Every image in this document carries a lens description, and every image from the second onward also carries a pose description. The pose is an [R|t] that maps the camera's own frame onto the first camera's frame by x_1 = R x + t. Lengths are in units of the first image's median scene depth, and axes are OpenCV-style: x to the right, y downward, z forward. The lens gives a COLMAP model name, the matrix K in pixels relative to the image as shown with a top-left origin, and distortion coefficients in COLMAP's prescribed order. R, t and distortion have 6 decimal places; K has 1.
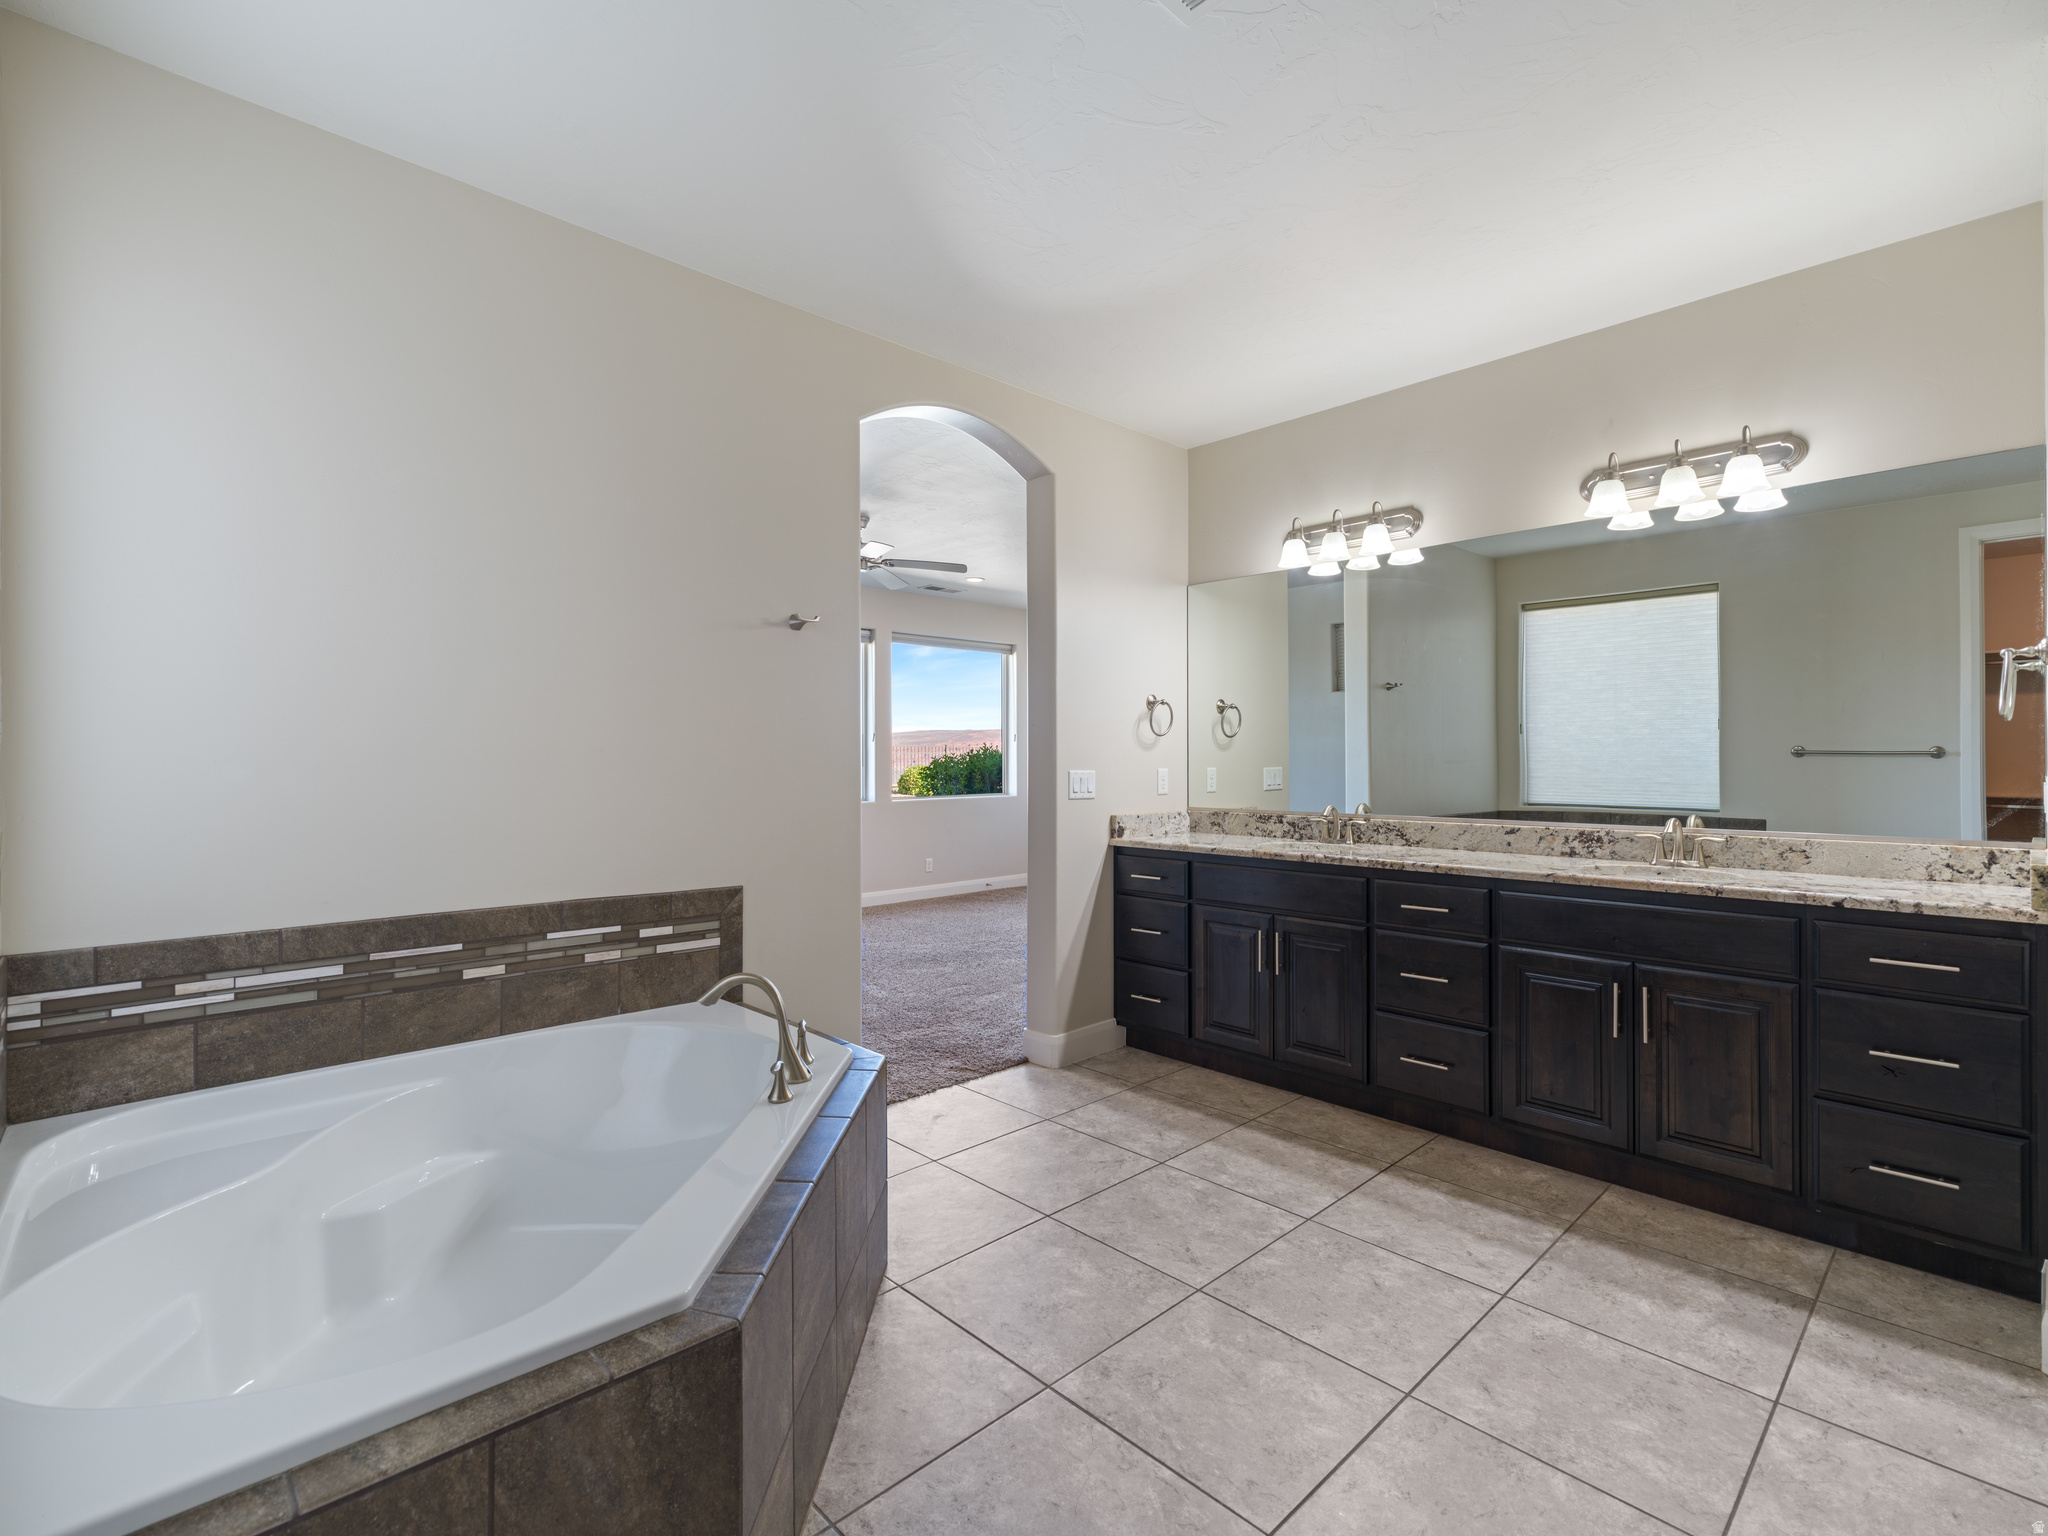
lens RADIAL K [[934.2, 0, 1020.4], [0, 934.2, 767.6], [0, 0, 1]] dist [-0.002761, 0.001397]
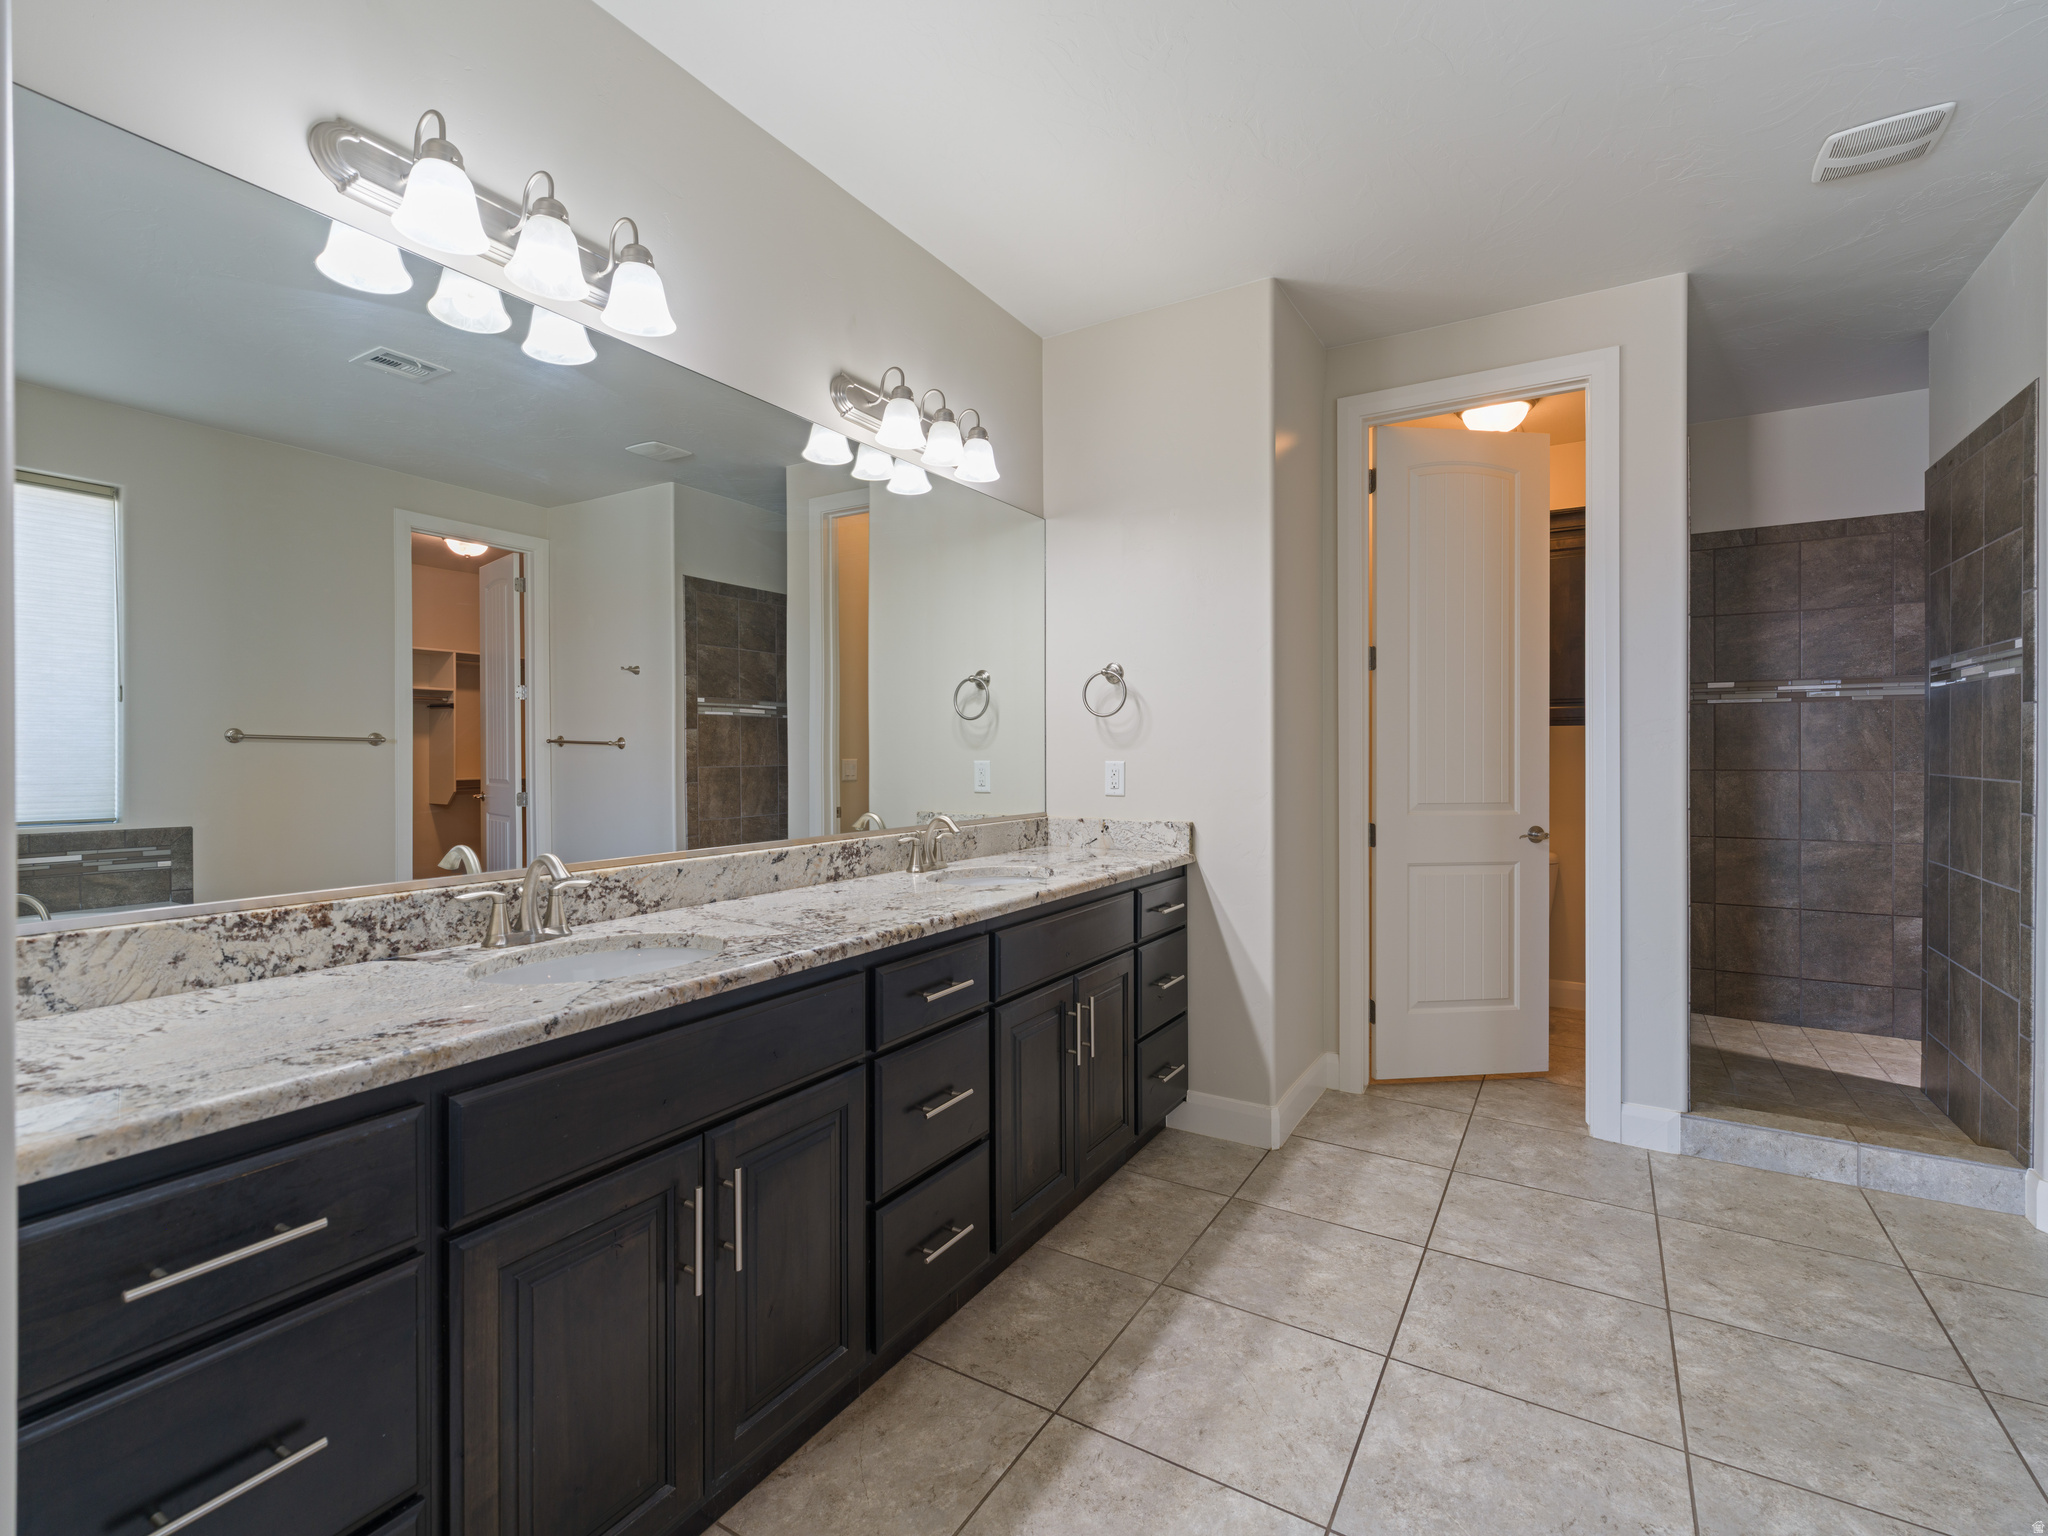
lens RADIAL K [[934.2, 0, 1026.6], [0, 934.2, 750.9], [0, 0, 1]] dist [-0.002761, 0.001397]
pose [[-0.262392, -0.001944, 0.964960, -0.165847], [0.002656, 0.999993, 0.002737, -0.009330], [-0.964958, 0.003281, -0.262385, 1.051104]]
